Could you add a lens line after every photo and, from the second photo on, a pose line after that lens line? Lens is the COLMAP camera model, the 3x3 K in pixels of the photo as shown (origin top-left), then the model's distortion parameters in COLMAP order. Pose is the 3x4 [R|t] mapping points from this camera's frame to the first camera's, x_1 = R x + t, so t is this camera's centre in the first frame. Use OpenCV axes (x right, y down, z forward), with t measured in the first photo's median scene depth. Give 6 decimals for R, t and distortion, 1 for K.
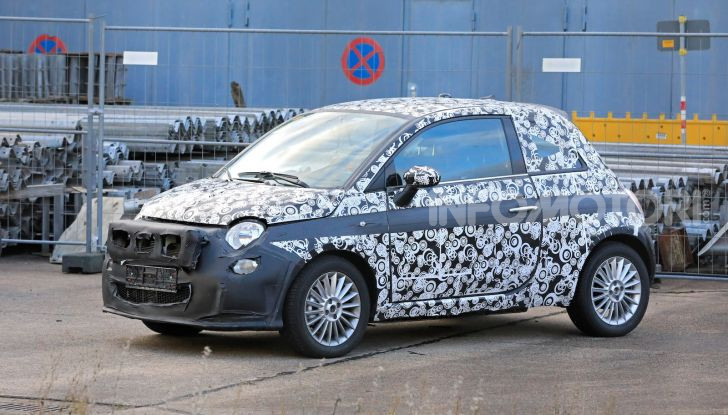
lens RADIAL K [[2665.0, 0, 364.0], [0, 2665.0, 207.5], [0, 0, 1]] dist [0.051539, 0.124622]
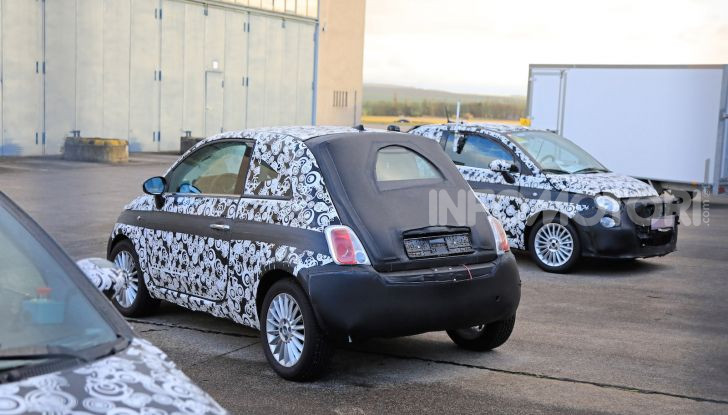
lens RADIAL K [[1038.9, 0, 364.0], [0, 1038.9, 207.5], [0, 0, 1]] dist [0.100850, 0.003343]
pose [[-0.031196, 0.073323, -0.996820, 0.474515], [-0.076091, 0.994237, 0.075514, -0.043130], [0.996613, 0.078205, -0.025437, 1.074649]]
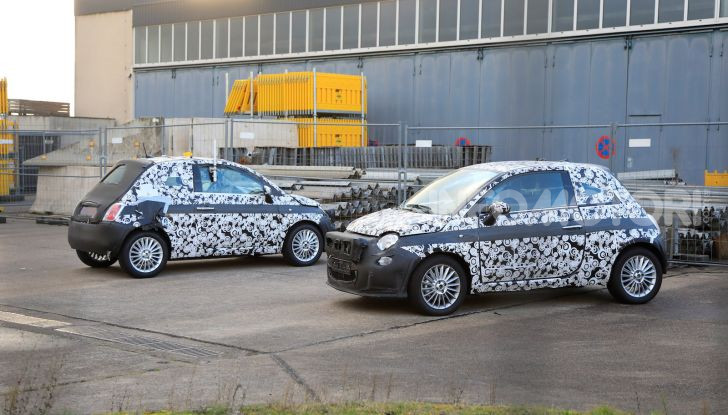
lens RADIAL K [[1038.9, 0, 364.0], [0, 1038.9, 207.5], [0, 0, 1]] dist [0.100850, 0.003343]
pose [[0.954496, 0.002833, -0.298211, 0.130502], [-0.004004, 0.999986, -0.003318, -0.008969], [0.298198, 0.004362, 0.954494, 0.343849]]
